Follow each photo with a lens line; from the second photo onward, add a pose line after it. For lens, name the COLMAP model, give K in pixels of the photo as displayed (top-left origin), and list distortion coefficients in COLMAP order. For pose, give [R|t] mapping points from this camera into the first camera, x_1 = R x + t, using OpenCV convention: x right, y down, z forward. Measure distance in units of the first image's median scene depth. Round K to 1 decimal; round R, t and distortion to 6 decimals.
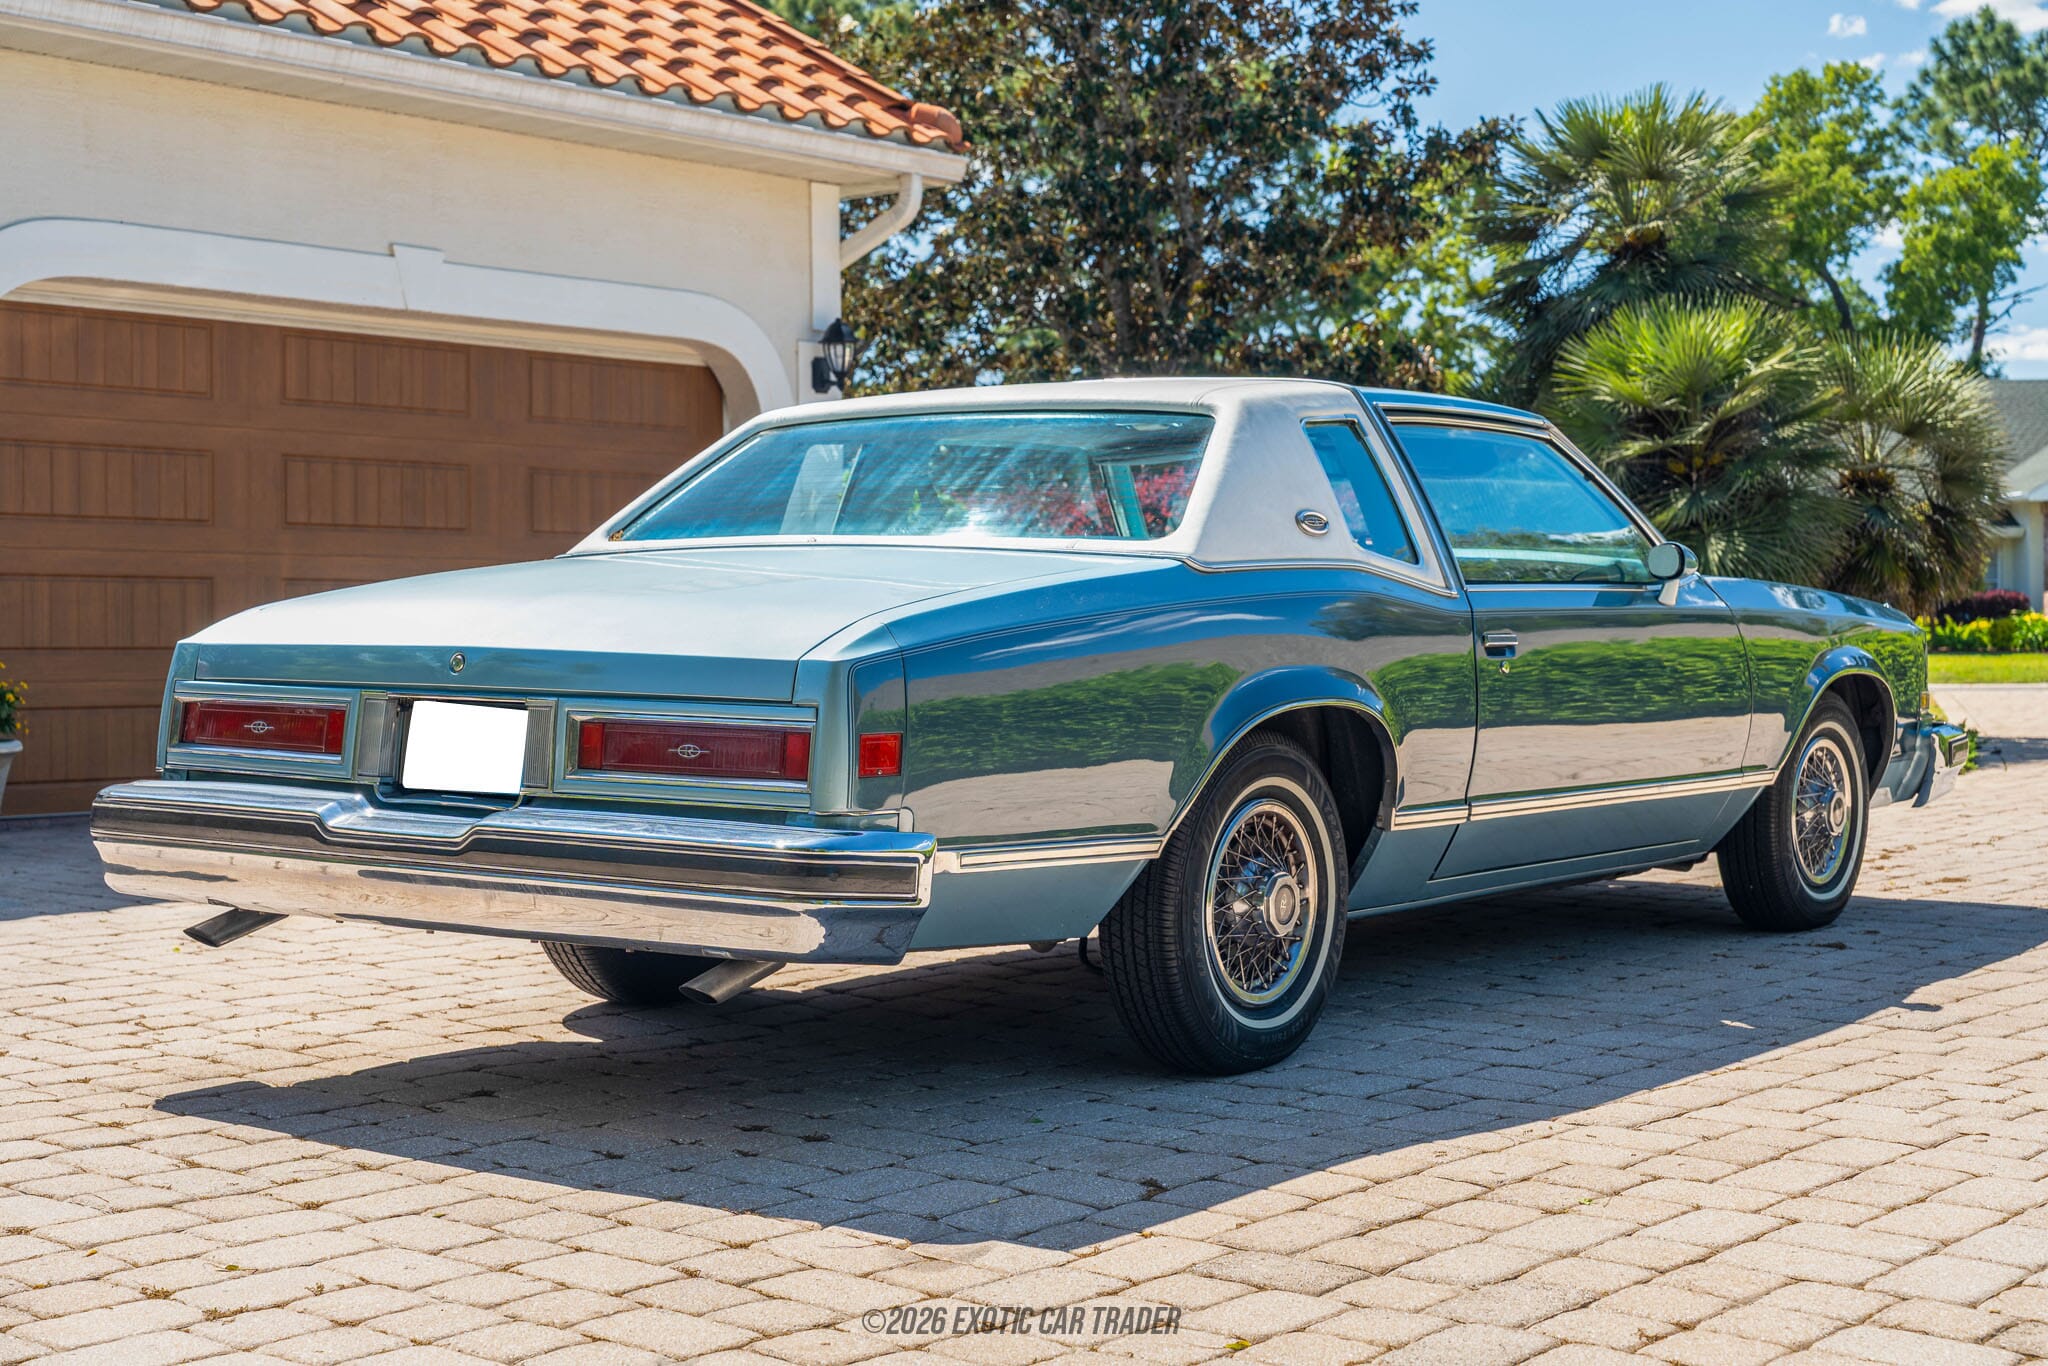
lens RADIAL K [[2851.1, 0, 1024.0], [0, 2851.1, 683.0], [0, 0, 1]] dist [0.006163, 0.021591]
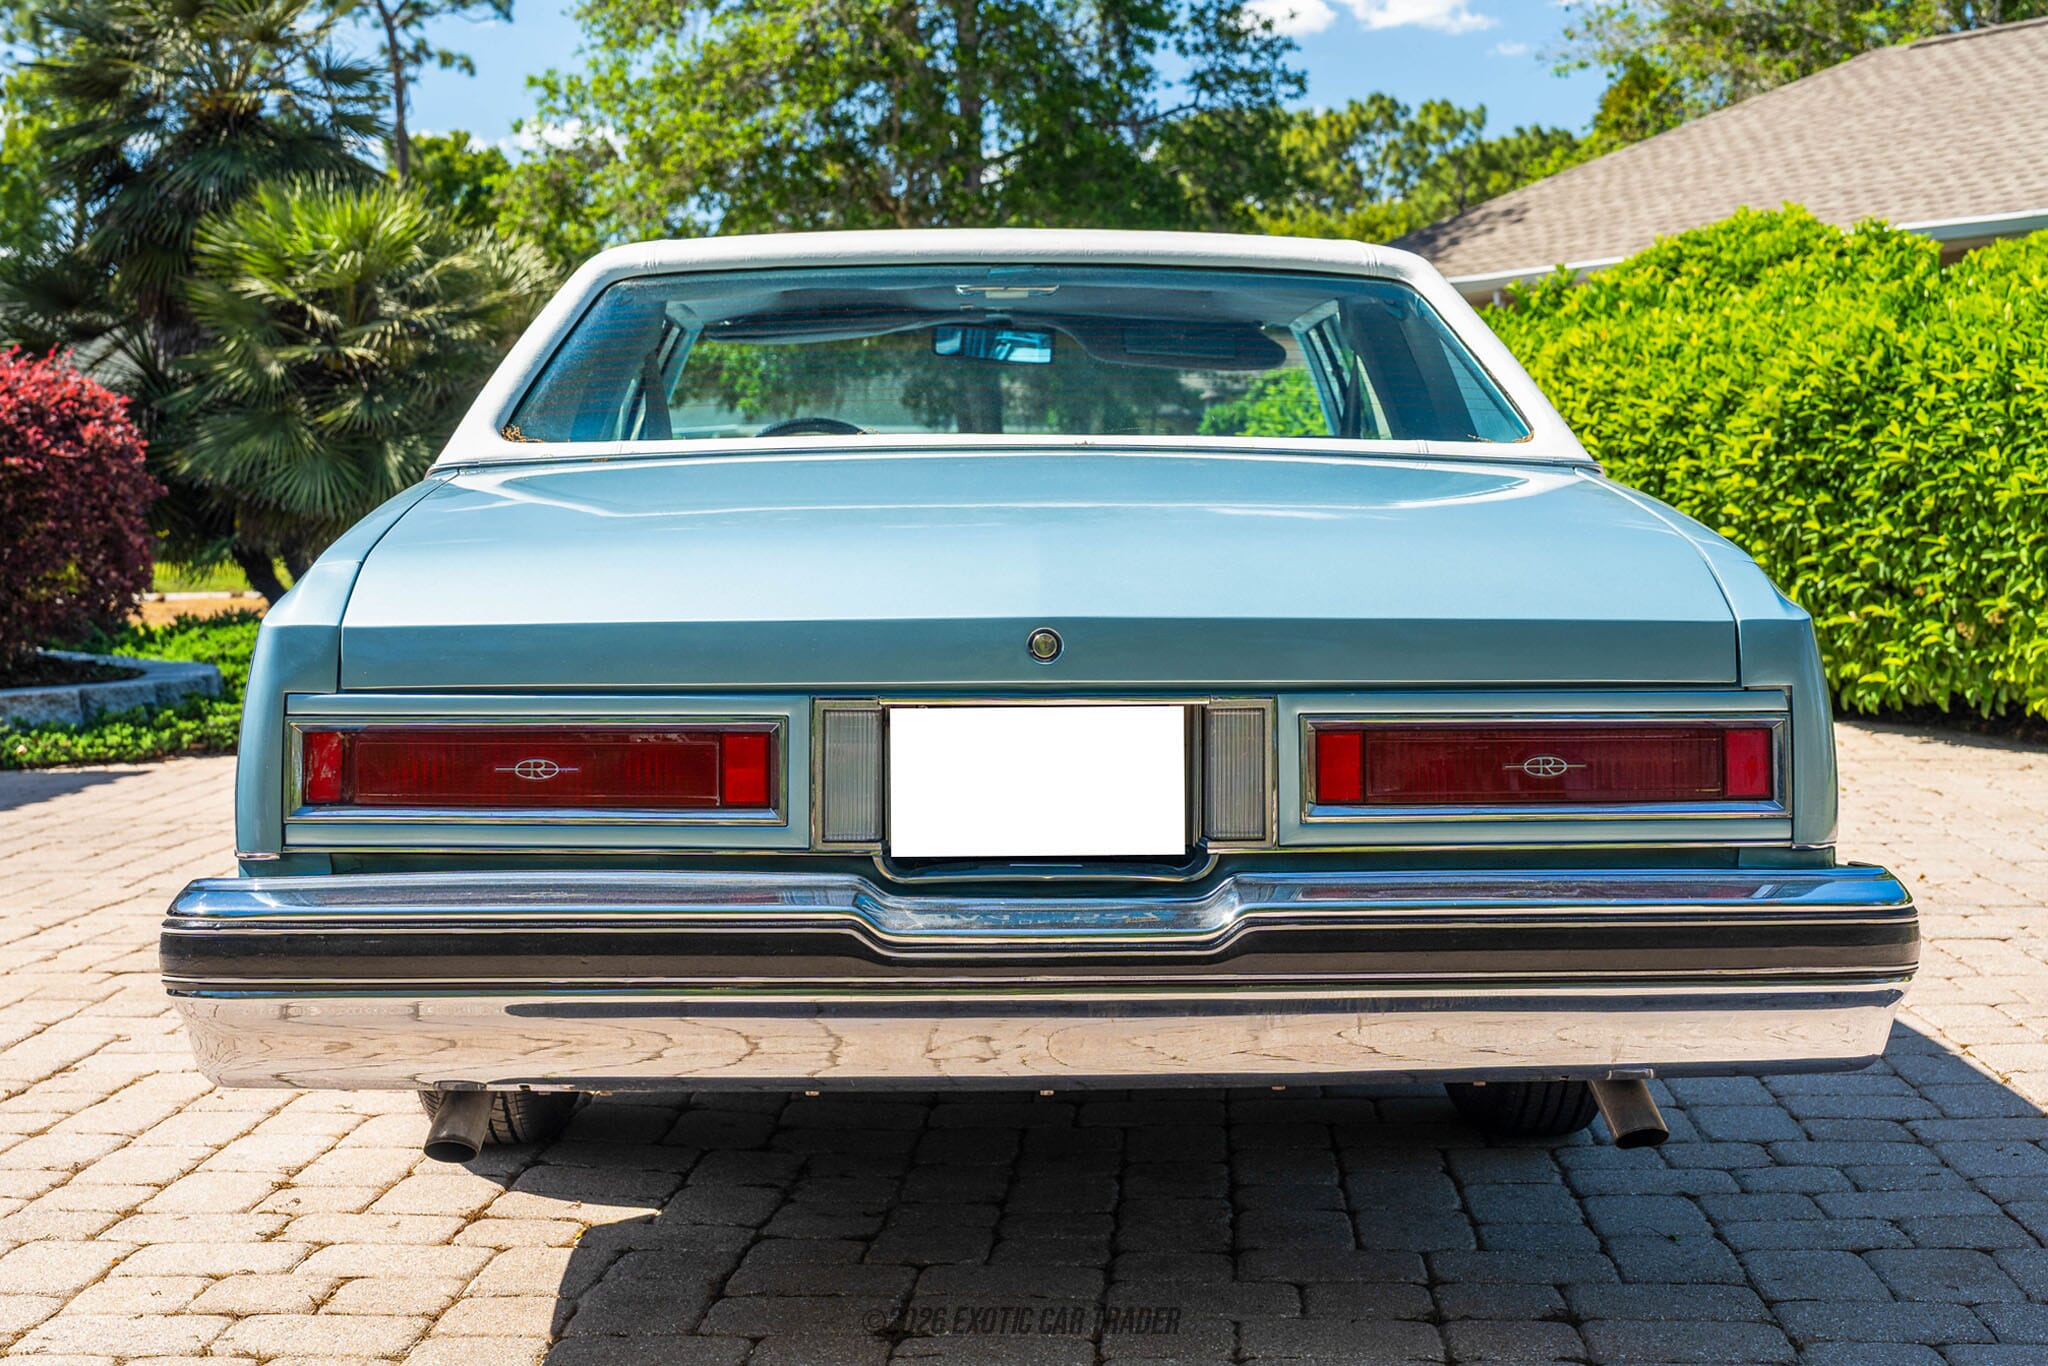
lens RADIAL K [[2960.2, 0, 1024.0], [0, 2960.2, 683.0], [0, 0, 1]] dist [-0.215860, -0.021772]
pose [[0.748613, -0.043631, 0.661570, -0.587881], [0.022801, 0.998936, 0.040079, -0.021958], [-0.662615, -0.014920, 0.748812, 0.533085]]
